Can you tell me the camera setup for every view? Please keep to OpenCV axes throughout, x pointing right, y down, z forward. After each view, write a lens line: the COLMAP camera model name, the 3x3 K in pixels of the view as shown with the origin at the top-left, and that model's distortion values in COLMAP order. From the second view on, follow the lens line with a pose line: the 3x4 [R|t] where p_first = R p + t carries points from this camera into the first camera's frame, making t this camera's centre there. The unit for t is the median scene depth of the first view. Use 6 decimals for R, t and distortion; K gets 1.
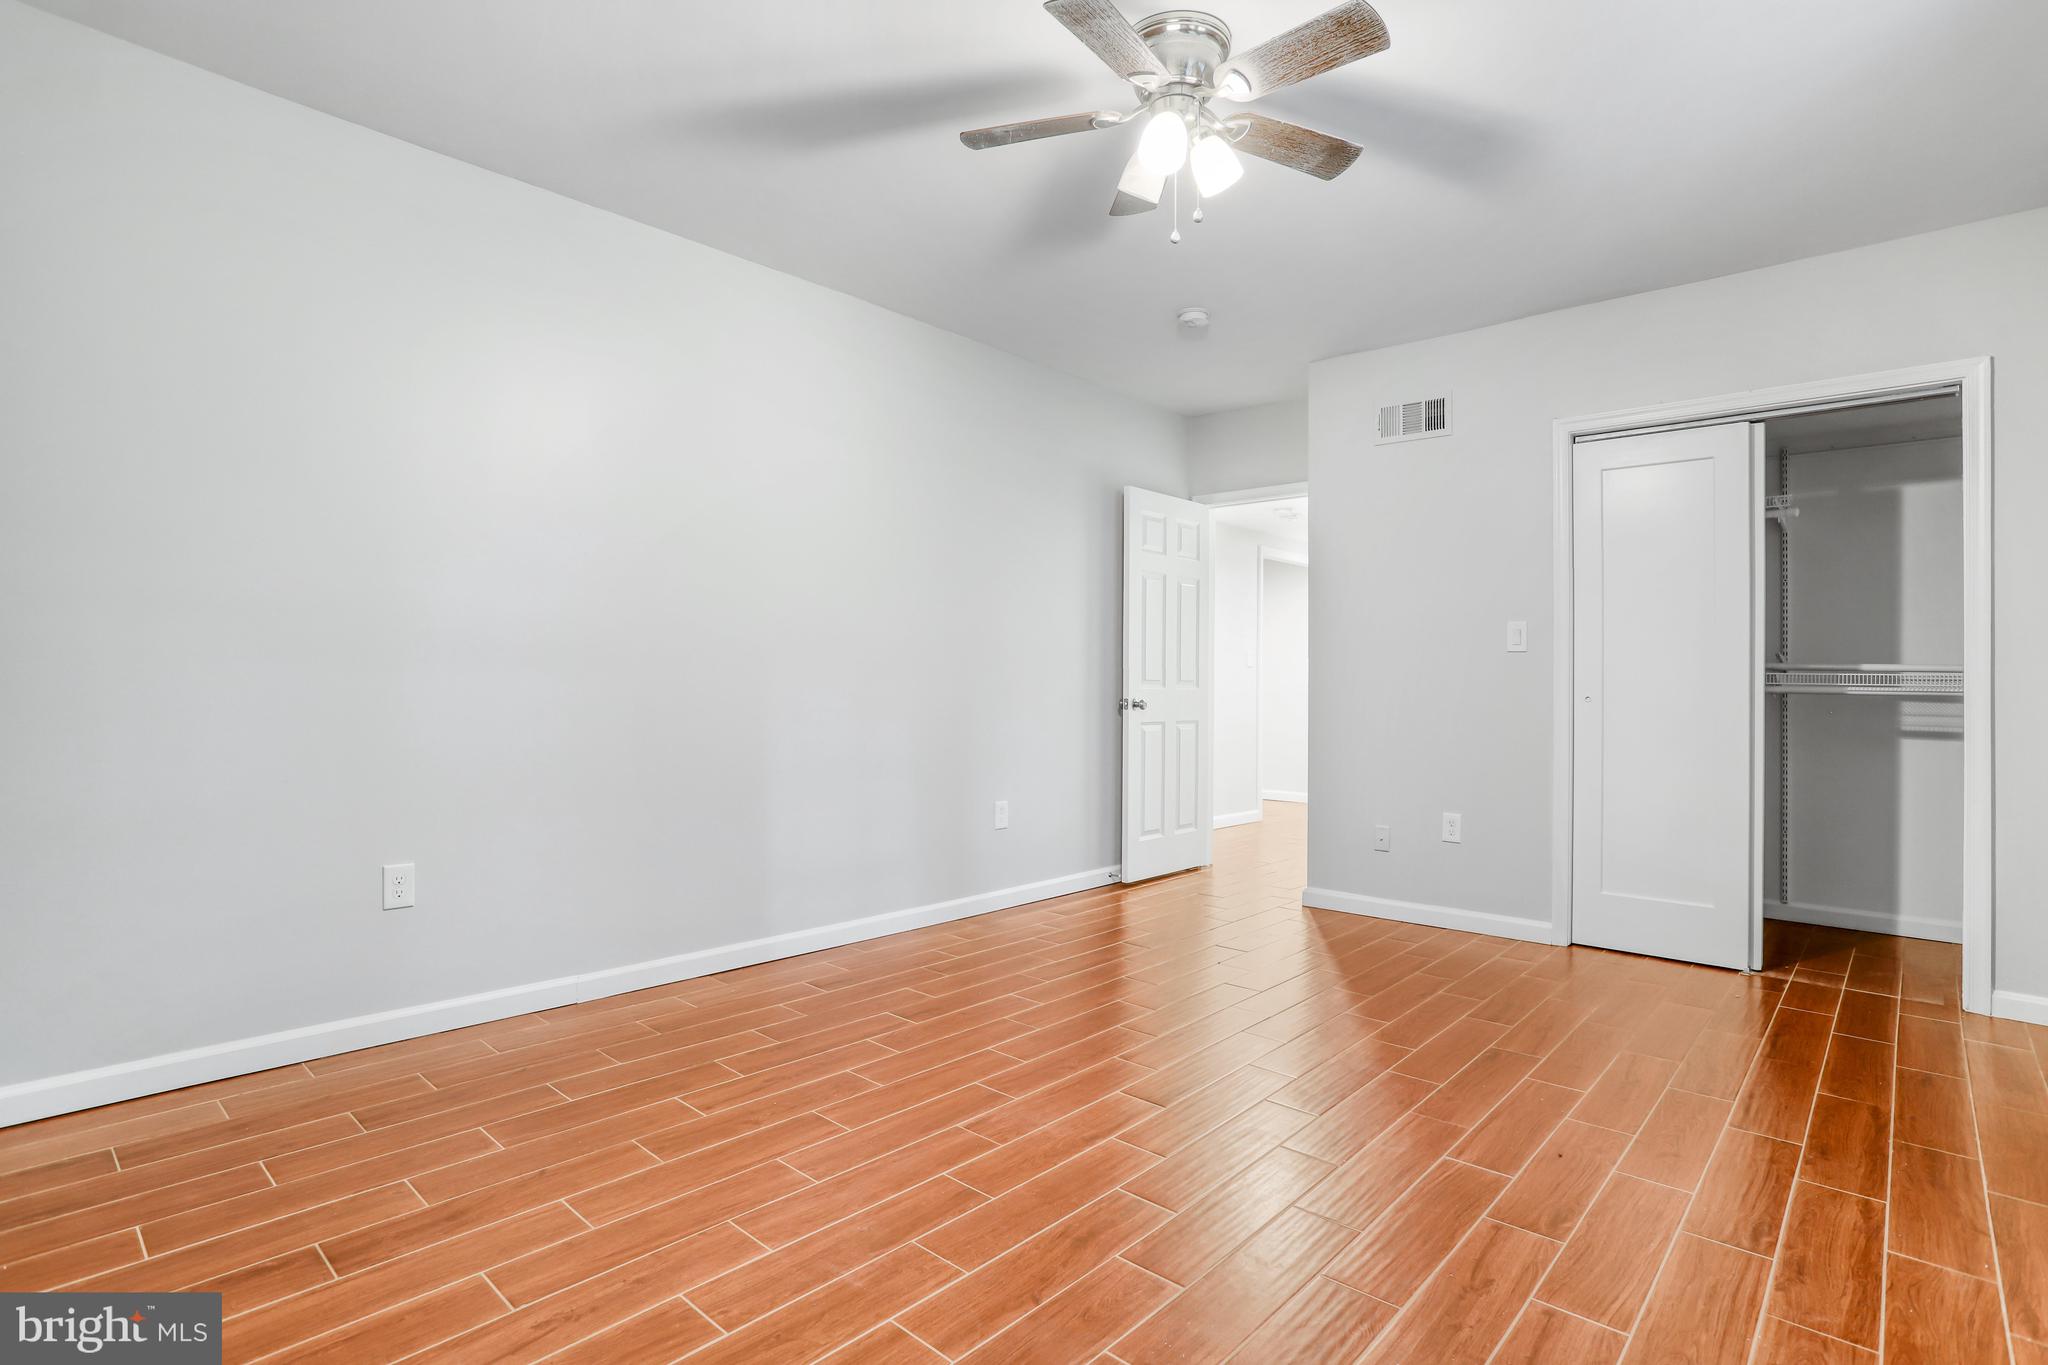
lens RADIAL K [[1006.1, 0, 1026.5], [0, 1006.1, 690.6], [0, 0, 1]] dist [-0.061799, 0.026505]
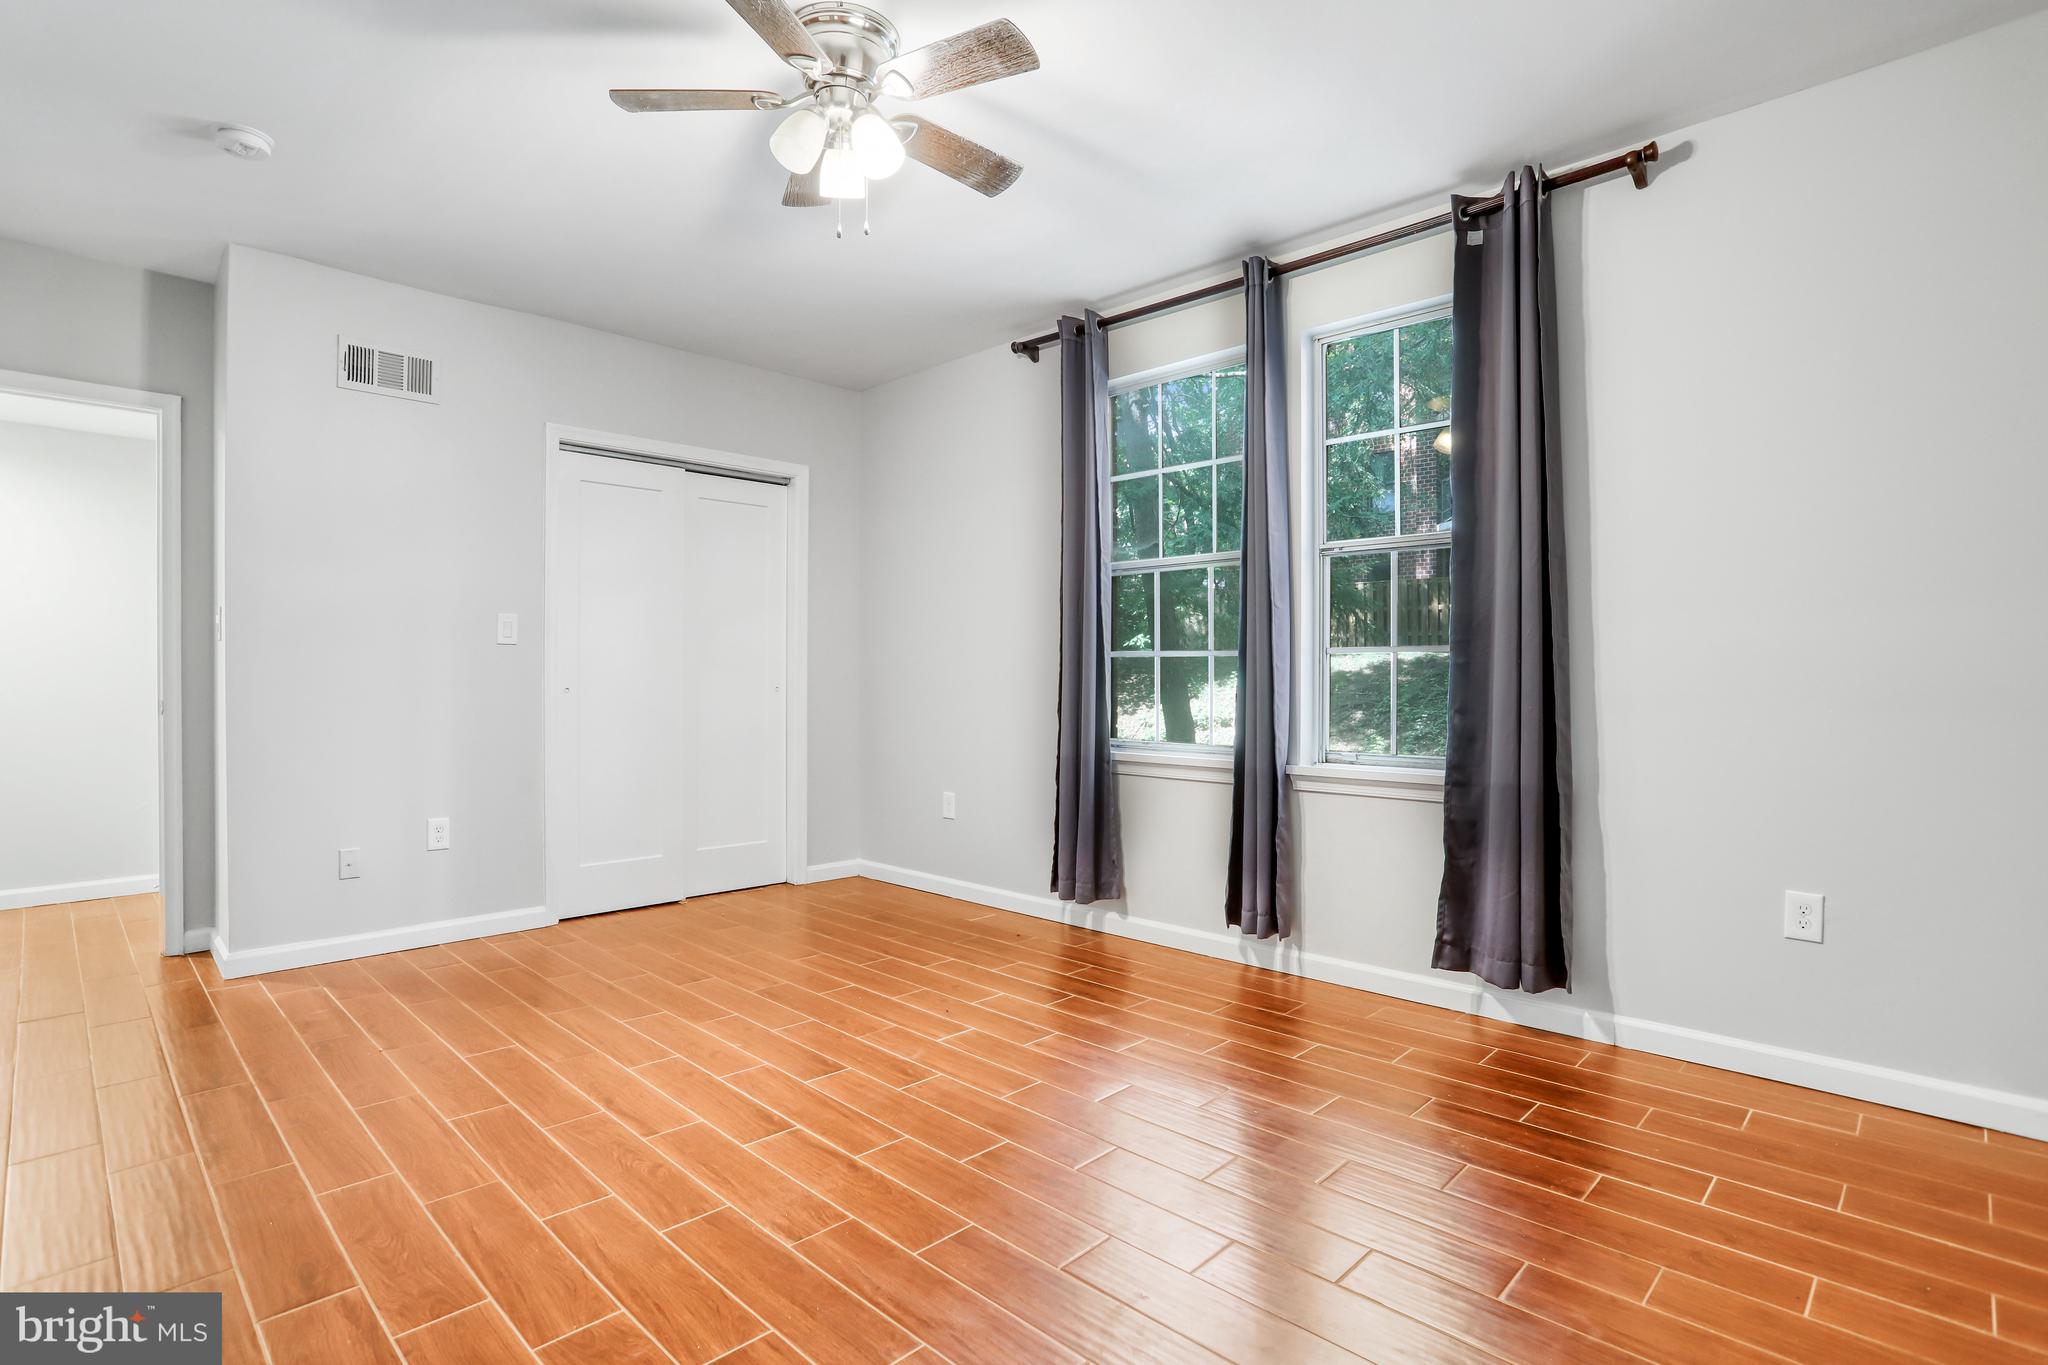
lens RADIAL K [[998.7, 0, 1021.7], [0, 998.7, 680.5], [0, 0, 1]] dist [-0.023589, 0.000316]
pose [[0.043060, -0.011453, 0.999007, -0.644590], [0.004116, 0.999928, 0.011286, -0.016151], [-0.999064, 0.003626, 0.043104, 0.596405]]
